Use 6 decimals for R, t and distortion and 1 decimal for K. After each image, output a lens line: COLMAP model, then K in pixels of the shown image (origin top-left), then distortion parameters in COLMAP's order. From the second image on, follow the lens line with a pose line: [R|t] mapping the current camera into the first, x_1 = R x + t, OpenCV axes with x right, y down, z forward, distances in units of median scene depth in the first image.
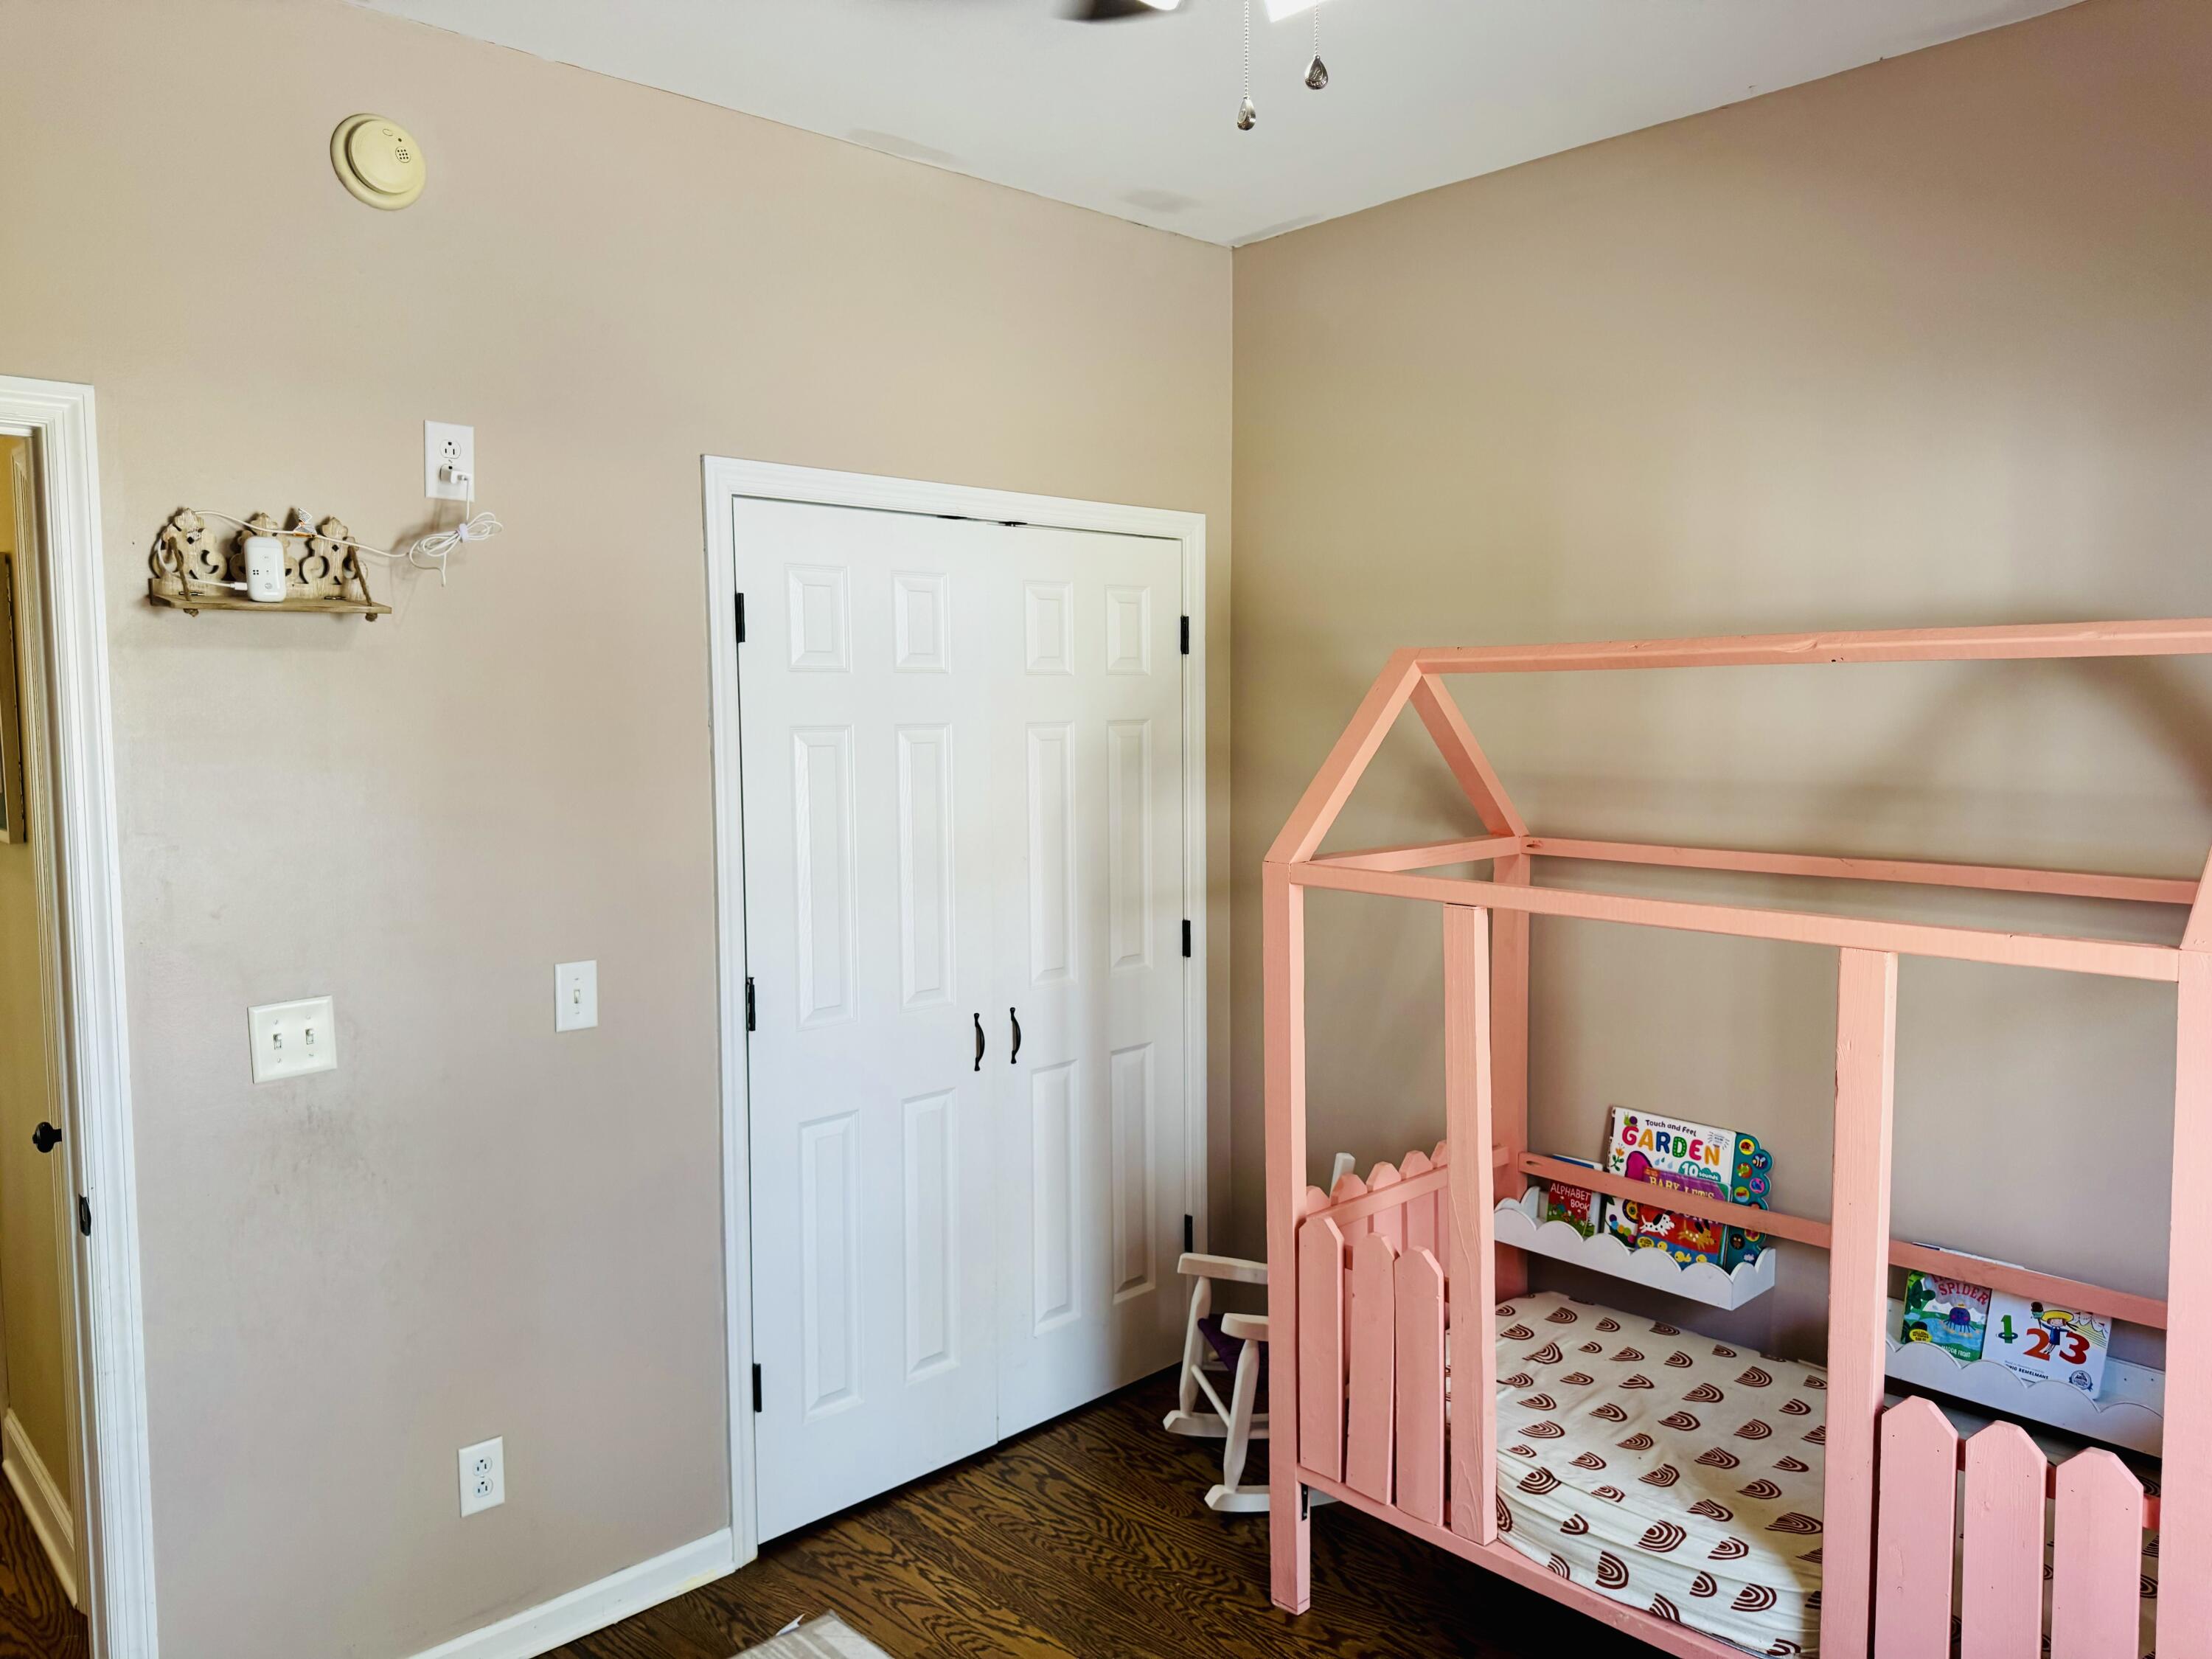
lens RADIAL K [[1577.5, 0, 1100.6], [0, 1577.5, 841.3], [0, 0, 1]] dist [0.107371, -0.177622]
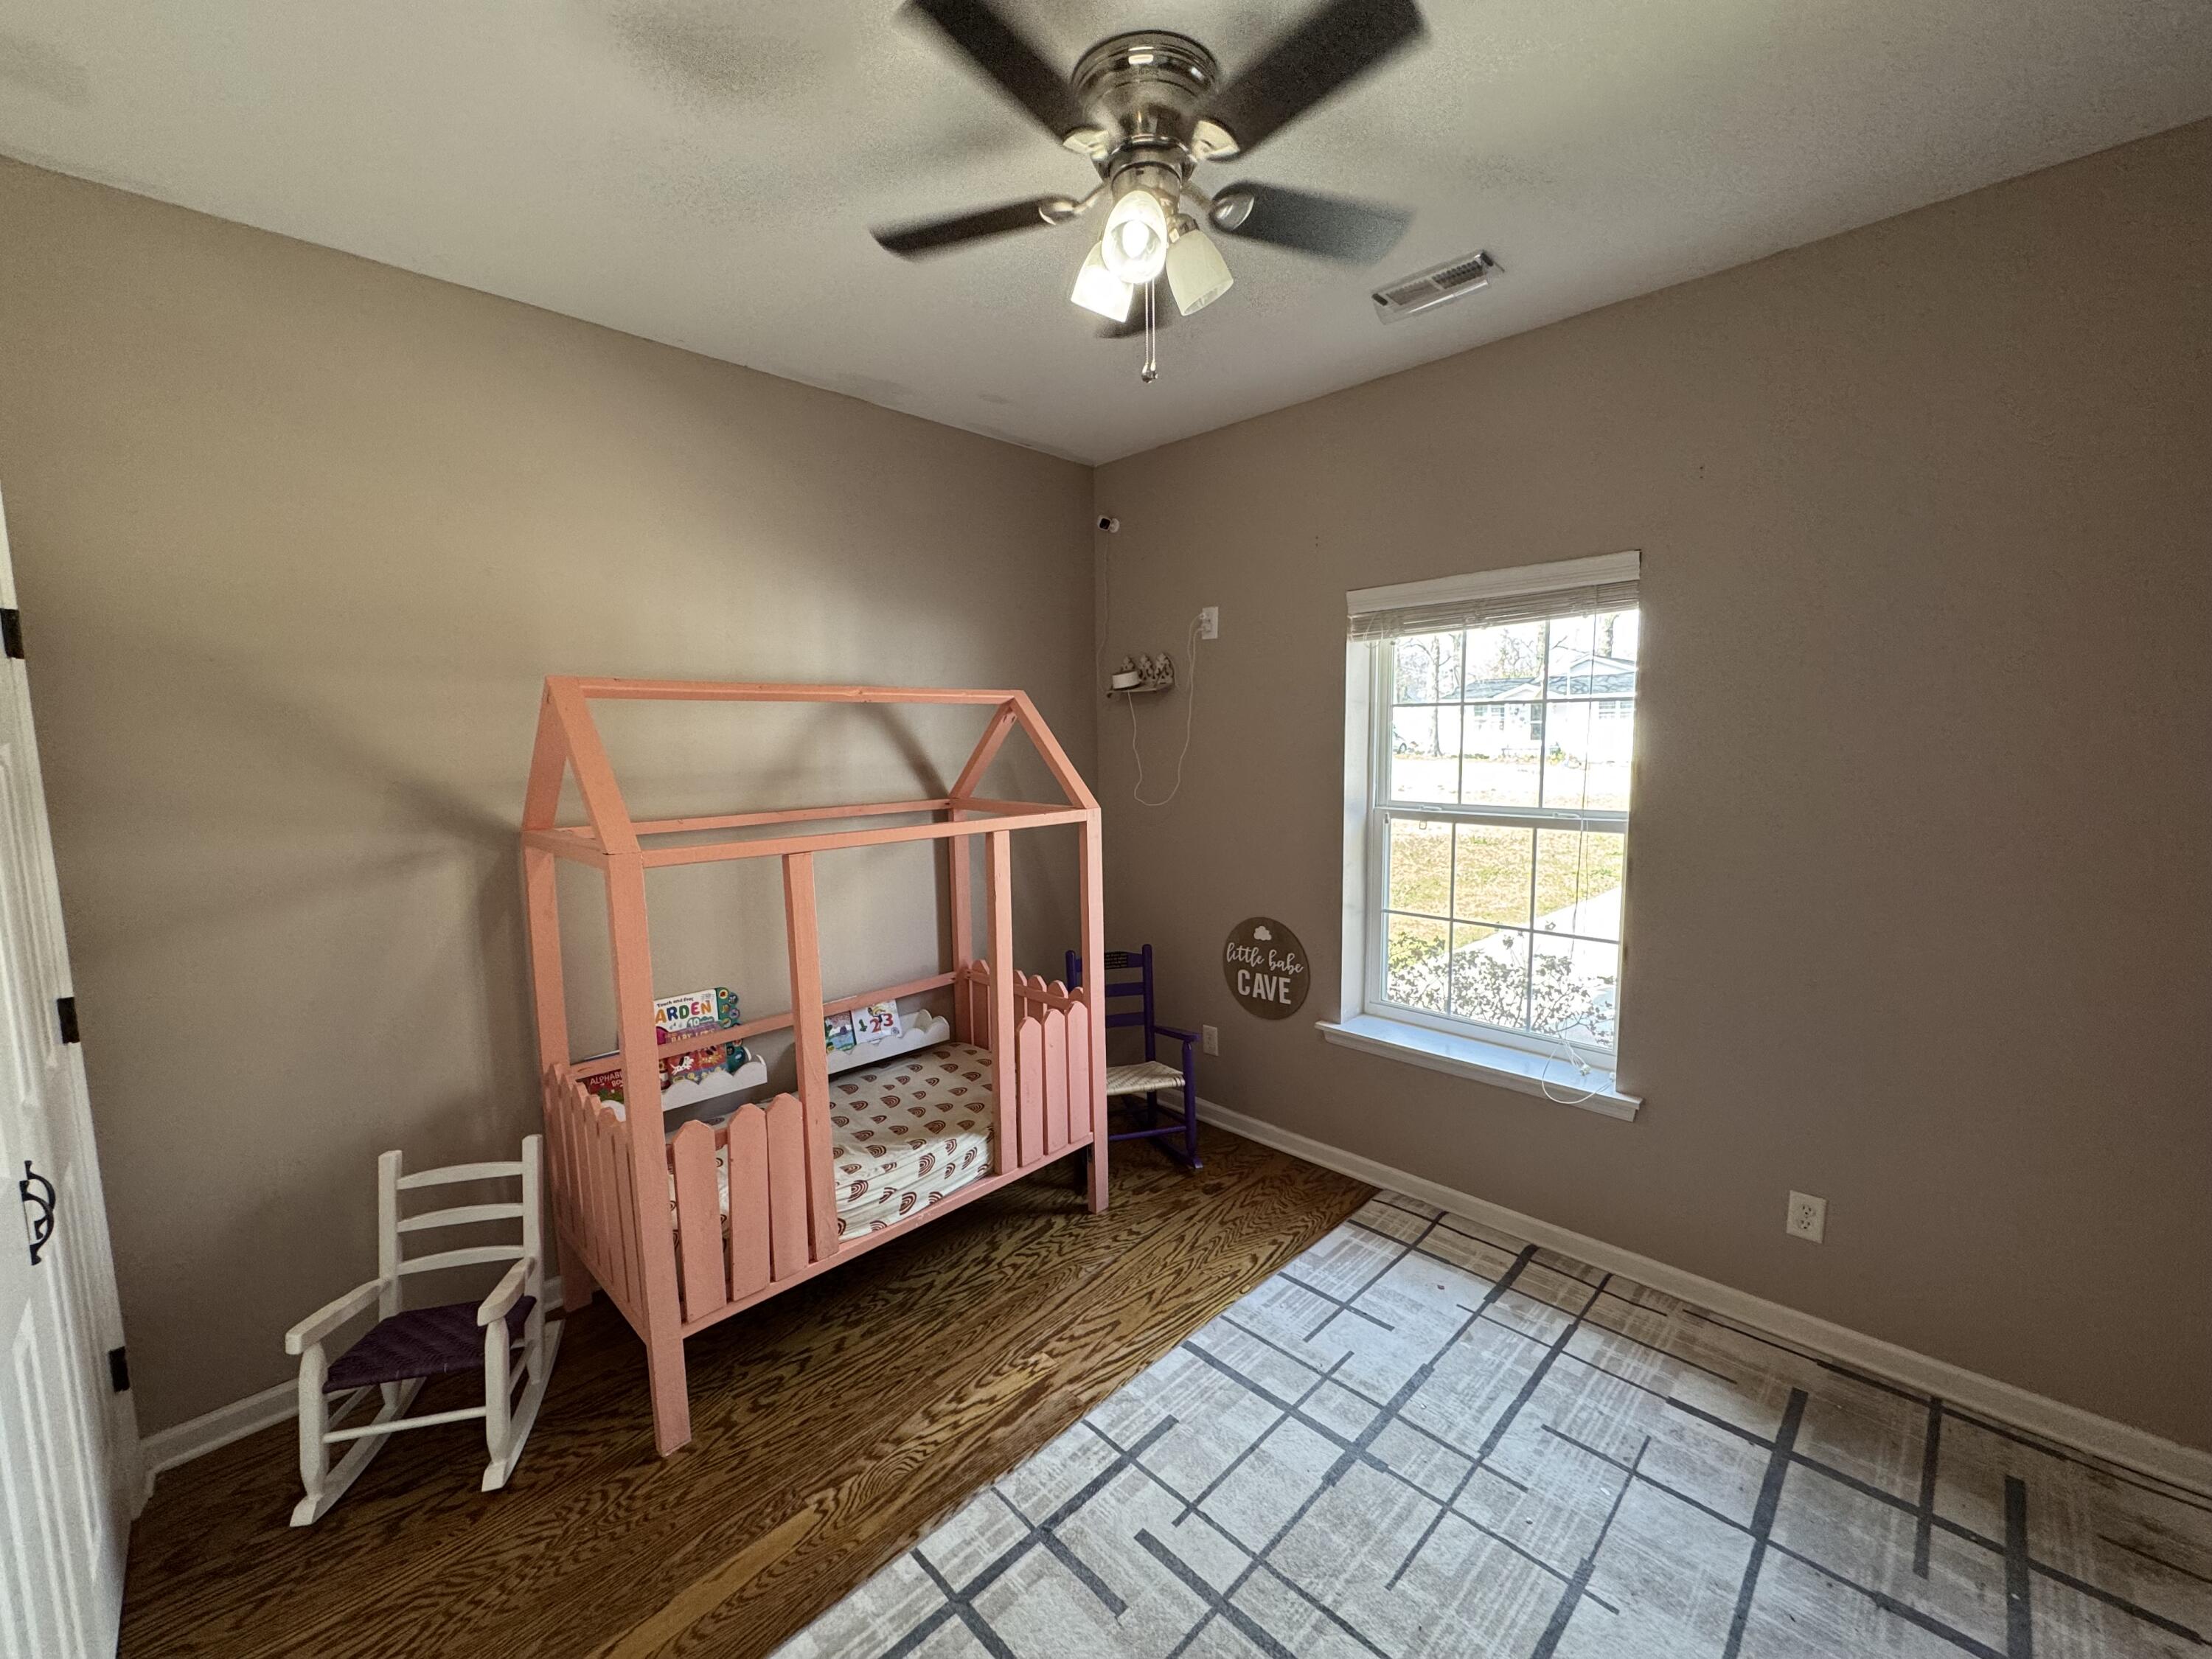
lens RADIAL K [[879.7, 0, 1107.7], [0, 879.7, 831.3], [0, 0, 1]] dist [0.001614, -0.000010]
pose [[-0.045497, -0.095149, 0.994423, -0.506946], [0.108245, 0.989123, 0.099594, -0.025274], [-0.993083, 0.112173, -0.034703, 0.607169]]
